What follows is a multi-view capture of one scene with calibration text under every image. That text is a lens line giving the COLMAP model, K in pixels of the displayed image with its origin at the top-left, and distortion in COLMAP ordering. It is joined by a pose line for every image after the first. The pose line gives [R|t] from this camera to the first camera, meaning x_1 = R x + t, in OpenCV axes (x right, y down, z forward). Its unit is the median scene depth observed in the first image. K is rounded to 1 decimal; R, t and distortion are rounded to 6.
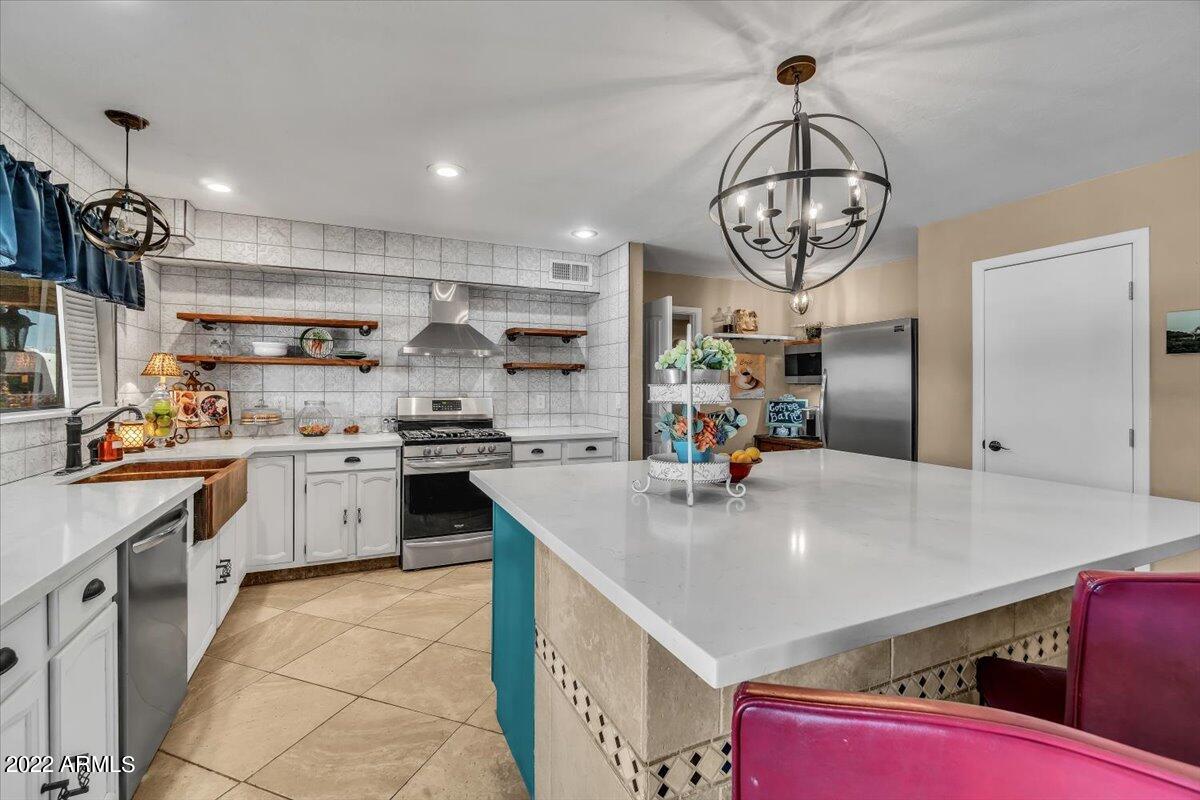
lens RADIAL K [[525.0, 0, 594.0], [0, 525.0, 379.8], [0, 0, 1]] dist [-0.000887, -0.000124]
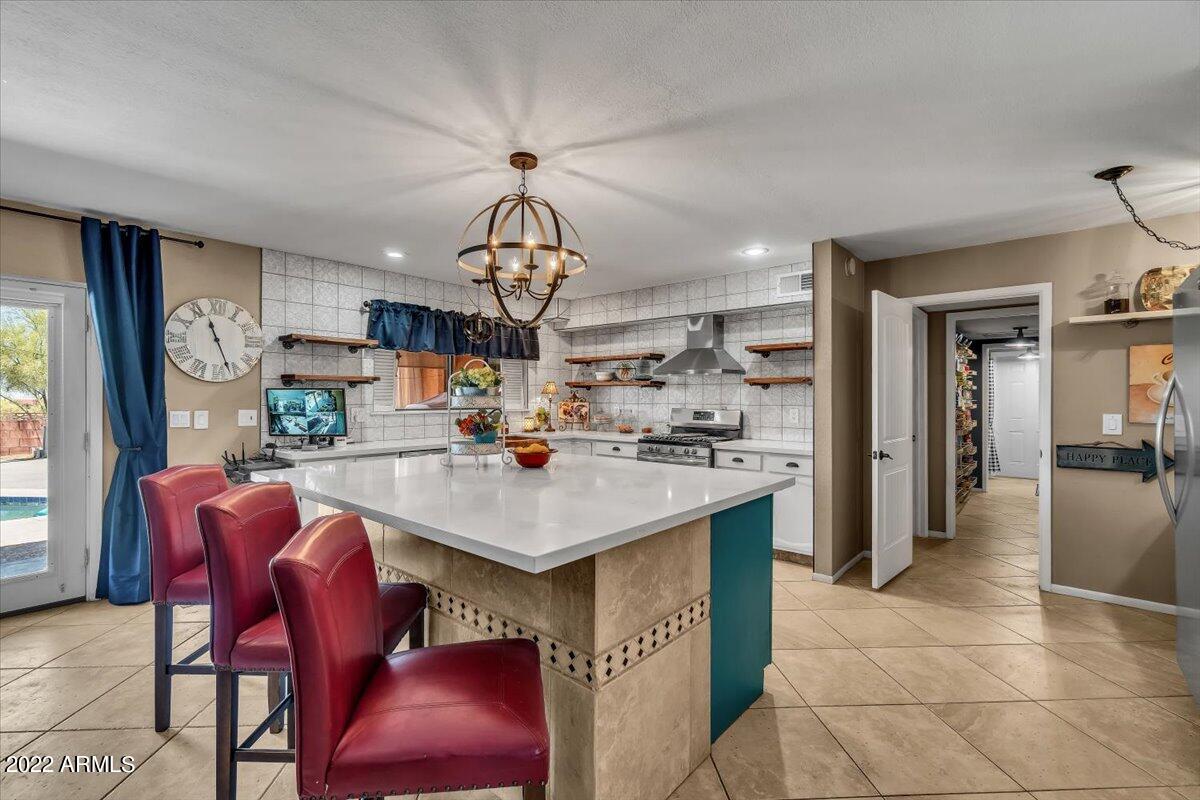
lens RADIAL K [[525.0, 0, 594.0], [0, 525.0, 379.8], [0, 0, 1]] dist [-0.000887, -0.000124]
pose [[0.411450, -0.032651, -0.910847, 0.777749], [0.007366, 0.999445, -0.032500, 0.003396], [0.911403, 0.006663, 0.411462, 0.292585]]
